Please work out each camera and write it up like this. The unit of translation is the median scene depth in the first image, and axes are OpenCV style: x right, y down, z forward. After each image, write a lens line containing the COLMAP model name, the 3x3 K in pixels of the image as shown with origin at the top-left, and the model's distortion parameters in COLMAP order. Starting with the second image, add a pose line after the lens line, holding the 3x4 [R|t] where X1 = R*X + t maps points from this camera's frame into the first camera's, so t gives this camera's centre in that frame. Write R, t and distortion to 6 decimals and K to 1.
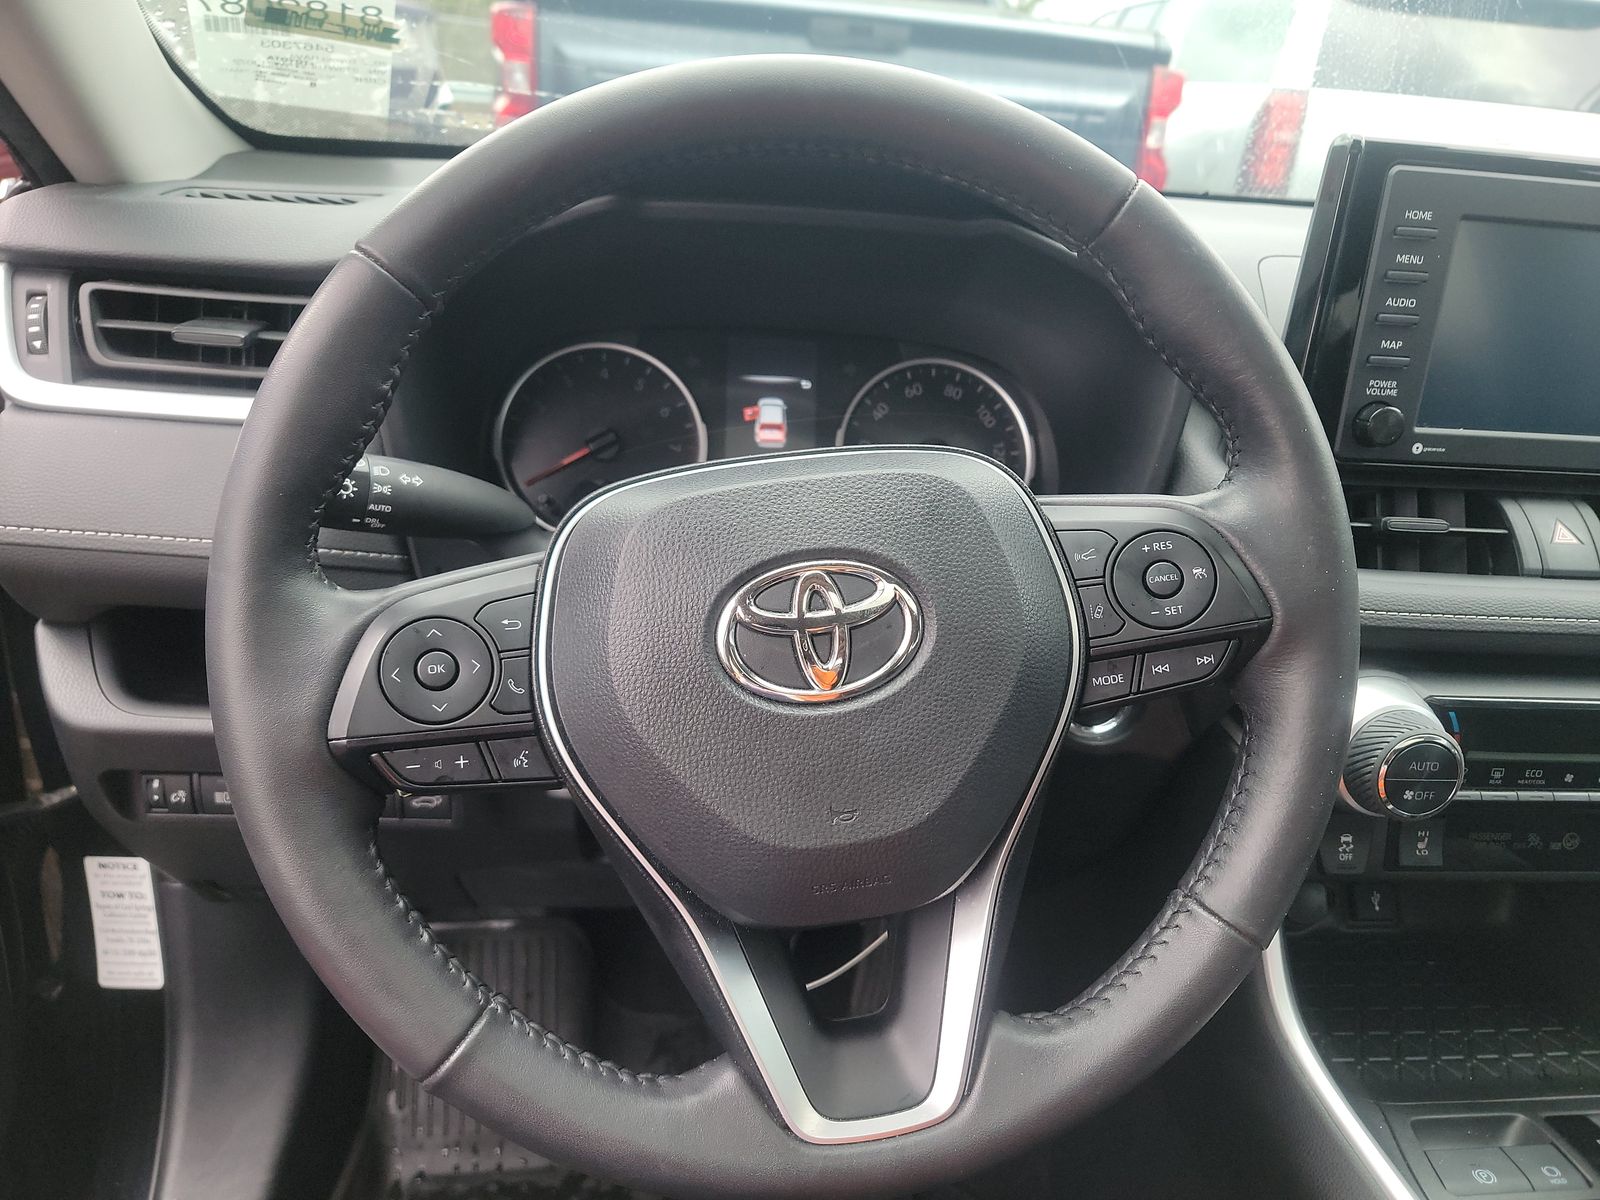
lens RADIAL K [[1204.5, 0, 792.1], [0, 1204.5, 604.3], [0, 0, 1]] dist [0.068035, -0.020969]
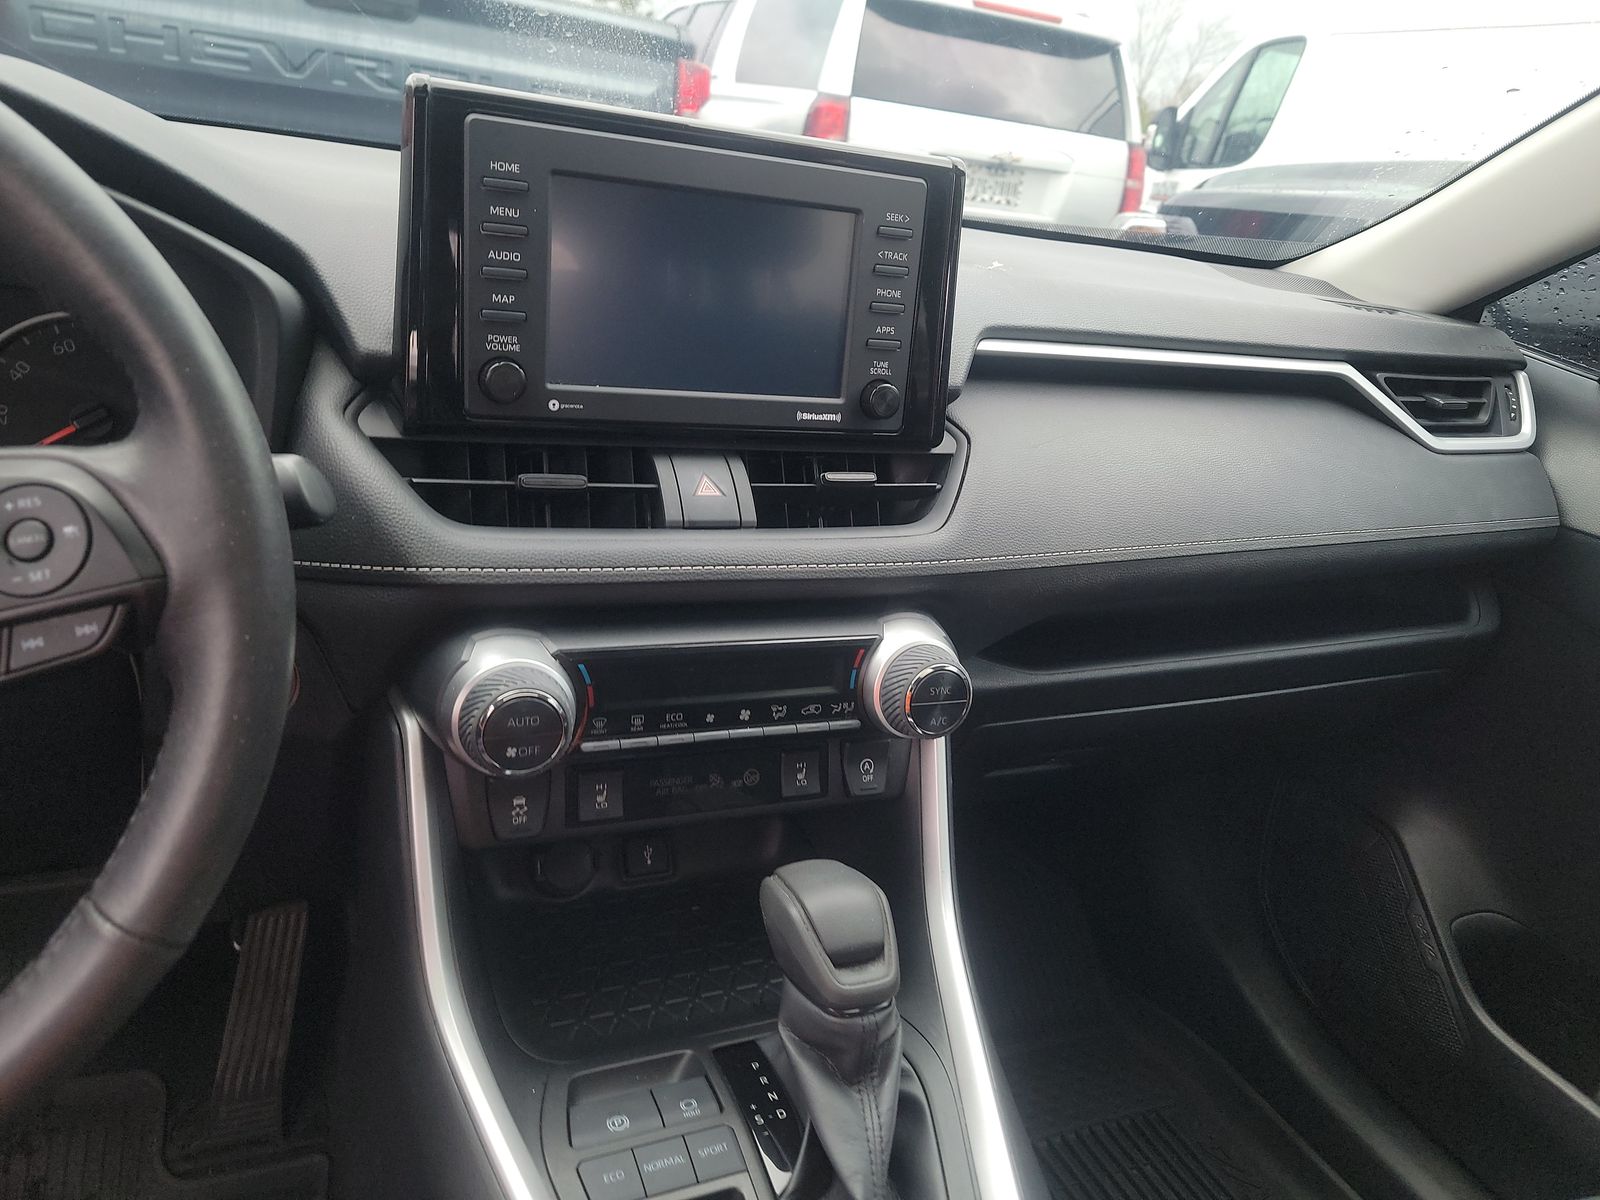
lens RADIAL K [[1204.5, 0, 791.3], [0, 1204.5, 598.3], [0, 0, 1]] dist [0.068035, -0.020969]
pose [[0.956440, -0.061624, 0.285352, 0.412668], [0.060851, 0.998080, 0.011583, 0.031354], [-0.285517, 0.006286, 0.958353, -0.001712]]
